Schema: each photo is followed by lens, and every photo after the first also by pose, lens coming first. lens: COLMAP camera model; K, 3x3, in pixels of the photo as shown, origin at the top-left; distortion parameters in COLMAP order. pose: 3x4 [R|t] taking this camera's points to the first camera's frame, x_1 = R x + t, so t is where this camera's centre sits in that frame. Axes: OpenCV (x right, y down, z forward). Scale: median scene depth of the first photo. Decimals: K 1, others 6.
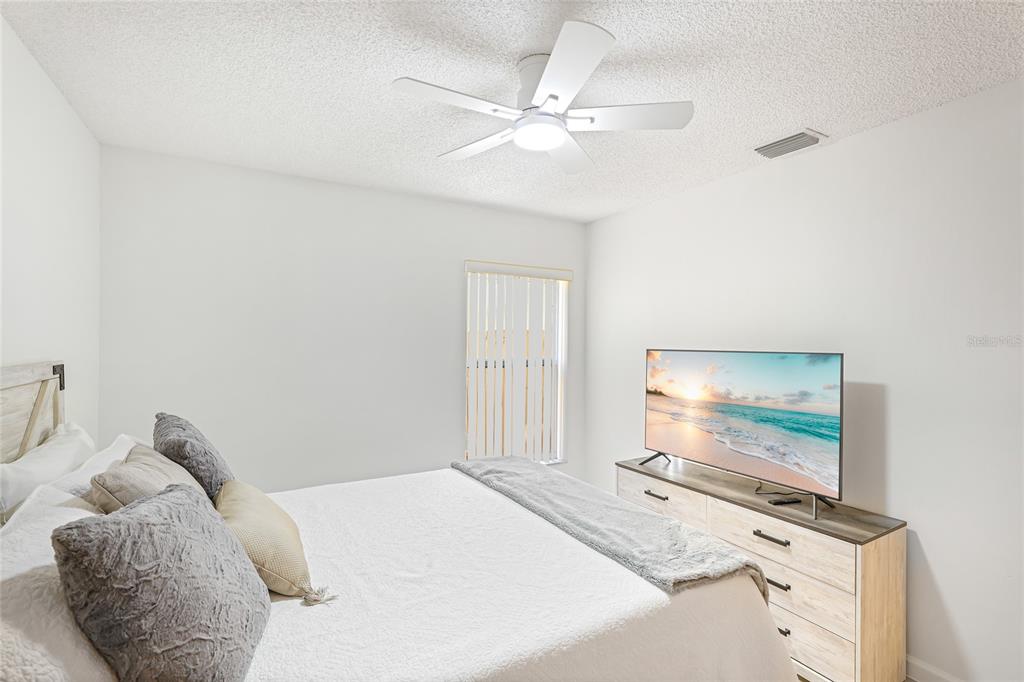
lens RADIAL K [[472.2, 0, 514.7], [0, 472.2, 352.1], [0, 0, 1]] dist [-0.002010, -0.000329]
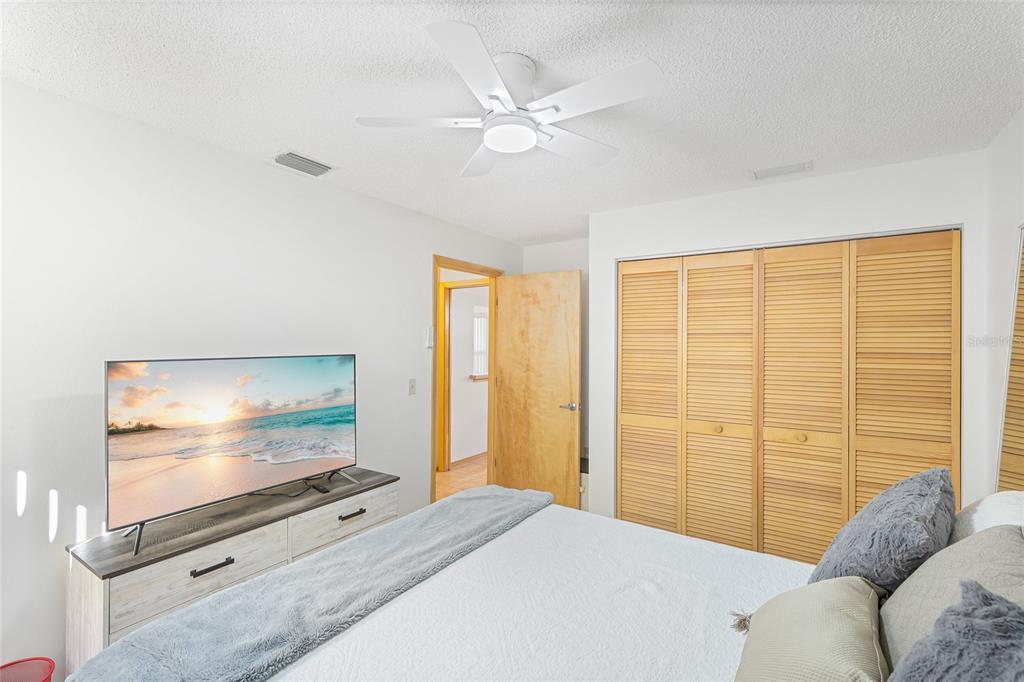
lens RADIAL K [[472.2, 0, 514.7], [0, 472.2, 352.1], [0, 0, 1]] dist [-0.002010, -0.000329]
pose [[-0.472382, -0.023903, 0.881070, -0.584880], [0.004545, 0.999553, 0.029554, -0.038539], [-0.881382, 0.017966, -0.472062, 1.044123]]
